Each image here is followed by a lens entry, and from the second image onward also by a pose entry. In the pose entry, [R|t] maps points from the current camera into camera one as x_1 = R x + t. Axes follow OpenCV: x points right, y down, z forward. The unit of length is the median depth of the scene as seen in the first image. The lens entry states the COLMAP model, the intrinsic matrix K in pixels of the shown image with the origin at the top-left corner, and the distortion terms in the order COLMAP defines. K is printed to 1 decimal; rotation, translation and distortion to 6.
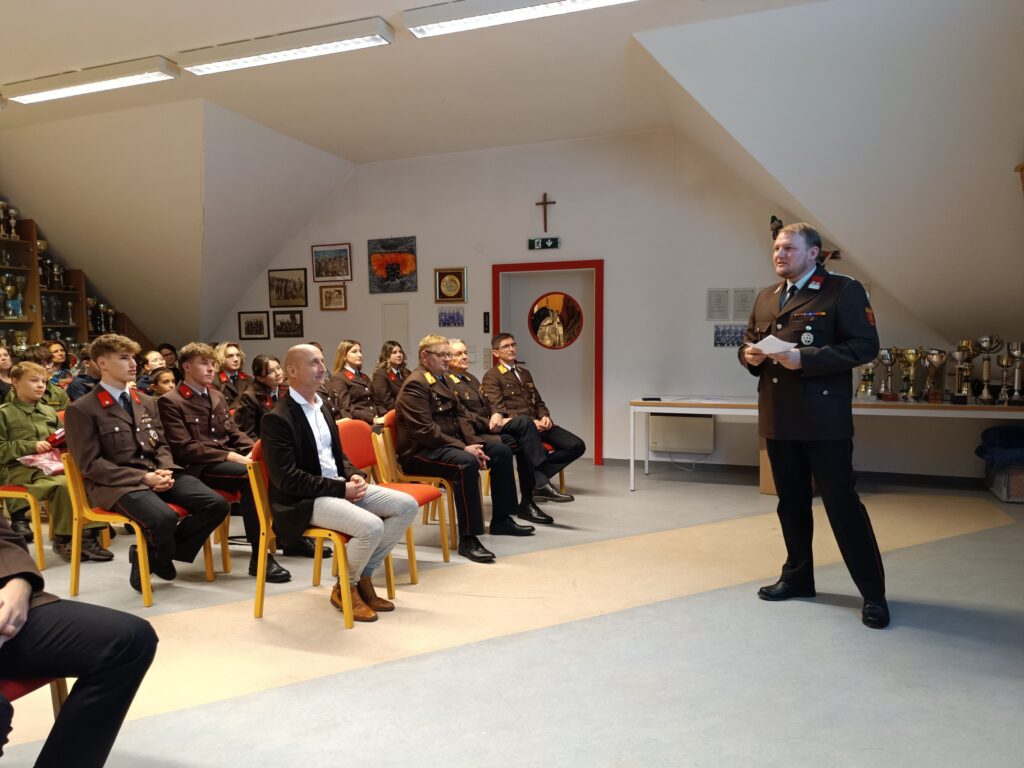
lens RADIAL K [[694.2, 0, 512.3], [0, 694.2, 389.5], [0, 0, 1]] dist [-0.000041, 0.000400]
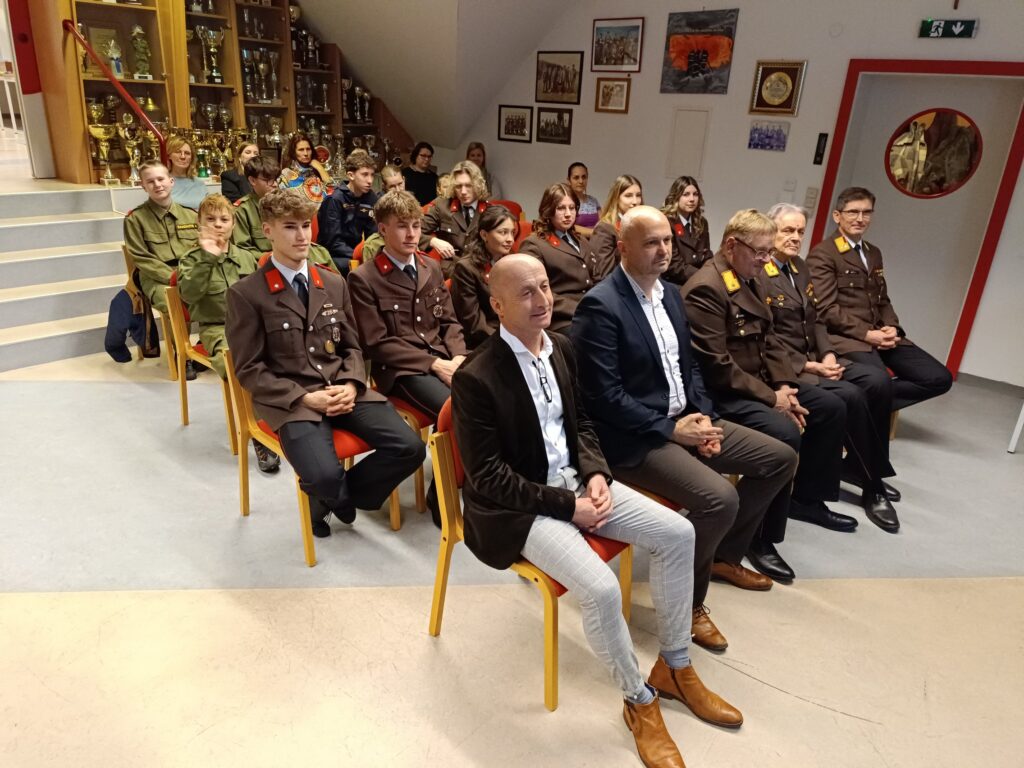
lens RADIAL K [[697.3, 0, 512.0], [0, 697.3, 384.0], [0, 0, 1]] dist [0.053693, -0.066957]
pose [[0.924054, 0.193297, -0.329787, -0.043155], [-0.089017, 0.947822, 0.306121, -0.059481], [0.371752, -0.253516, 0.893046, 0.187879]]
